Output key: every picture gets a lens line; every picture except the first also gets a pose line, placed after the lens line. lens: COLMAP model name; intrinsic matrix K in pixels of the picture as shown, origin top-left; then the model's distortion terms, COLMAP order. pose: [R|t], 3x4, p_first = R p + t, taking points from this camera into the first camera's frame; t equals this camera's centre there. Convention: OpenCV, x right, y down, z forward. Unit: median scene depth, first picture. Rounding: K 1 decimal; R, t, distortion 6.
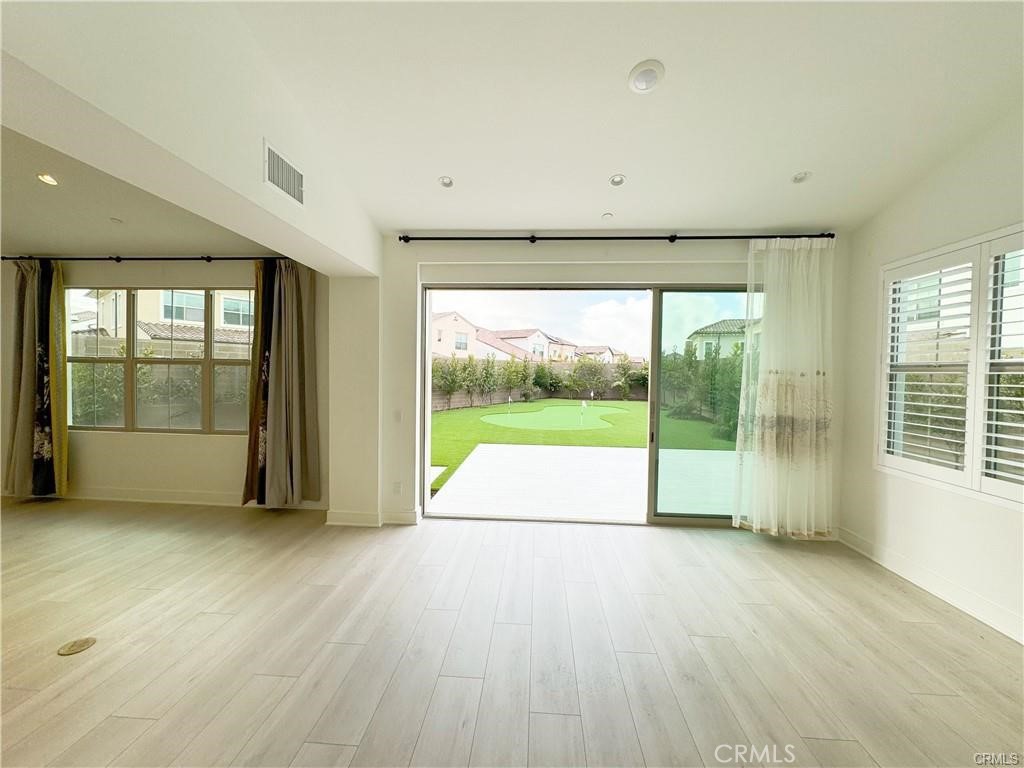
lens RADIAL K [[407.1, 0, 512.9], [0, 407.1, 383.6], [0, 0, 1]] dist [0.000072, 0.000291]
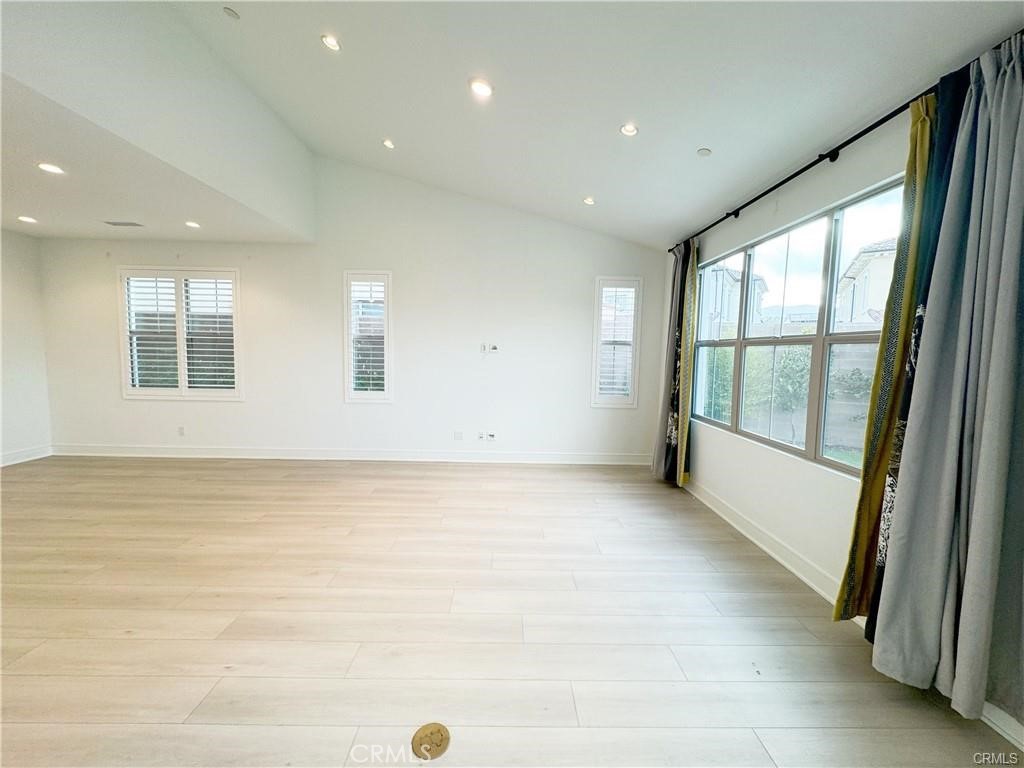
lens RADIAL K [[407.1, 0, 517.6], [0, 407.1, 384.3], [0, 0, 1]] dist [0.000072, 0.000291]
pose [[0.083755, 0.063514, -0.994460, -0.205858], [-0.046350, 0.997135, 0.059781, -0.003263], [0.995408, 0.041087, 0.086459, 0.536646]]
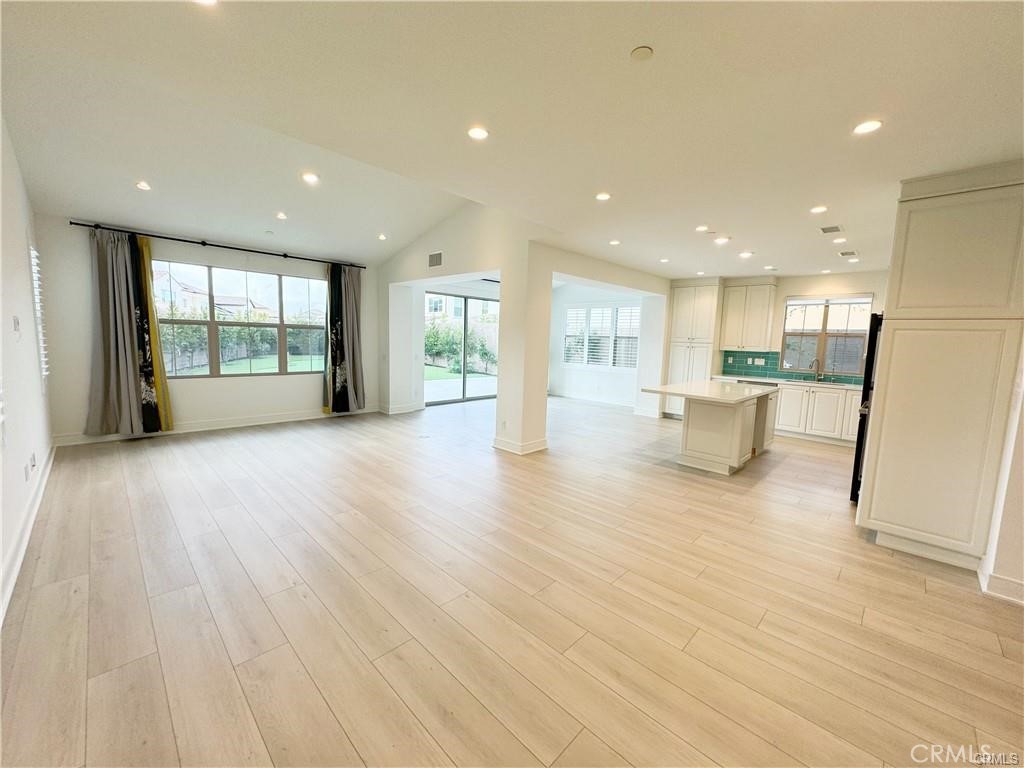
lens RADIAL K [[407.1, 0, 516.0], [0, 407.1, 384.6], [0, 0, 1]] dist [0.000072, 0.000291]
pose [[0.644786, -0.082835, 0.759862, -1.375818], [-0.000620, 0.994054, 0.108891, -0.004090], [-0.764363, -0.070682, 0.640900, -0.610715]]
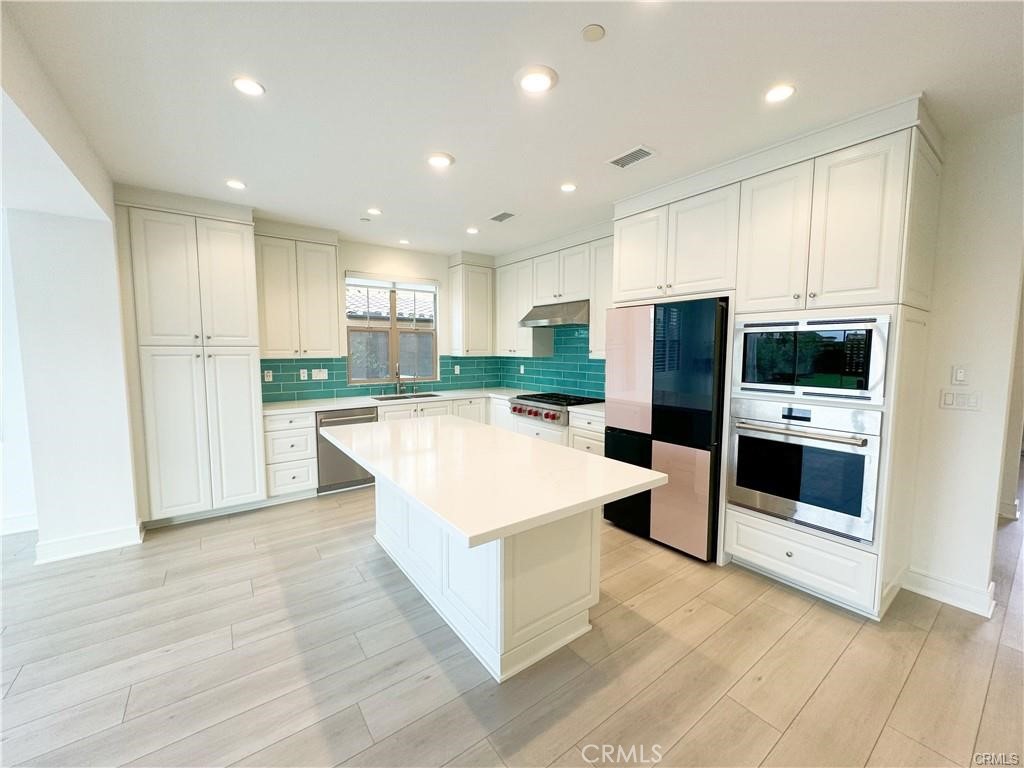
lens RADIAL K [[407.1, 0, 515.5], [0, 407.1, 383.5], [0, 0, 1]] dist [0.000072, 0.000291]
pose [[-0.639436, -0.080356, 0.764633, -0.498546], [0.011233, 0.993441, 0.113795, -0.002910], [-0.768762, 0.081354, -0.634340, -0.000546]]
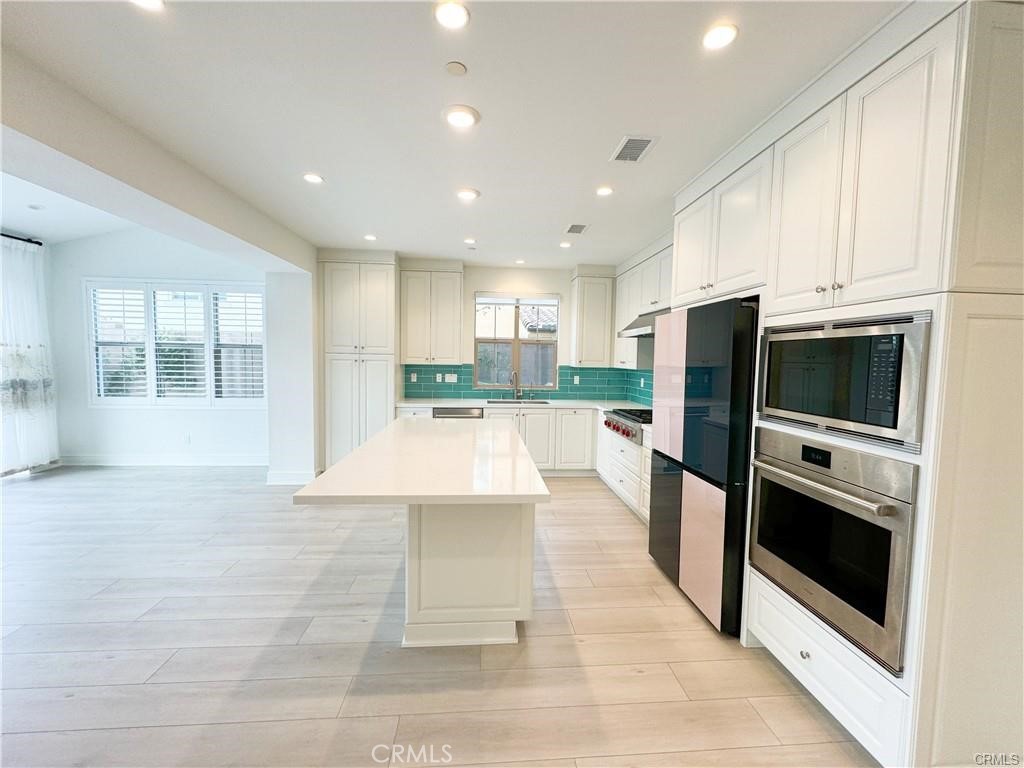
lens RADIAL K [[407.1, 0, 510.7], [0, 407.1, 384.2], [0, 0, 1]] dist [0.000072, 0.000291]
pose [[-0.134706, -0.080016, 0.987650, -0.659596], [0.008110, 0.996612, 0.081848, 0.003184], [-0.990852, 0.019035, -0.133600, -0.297202]]
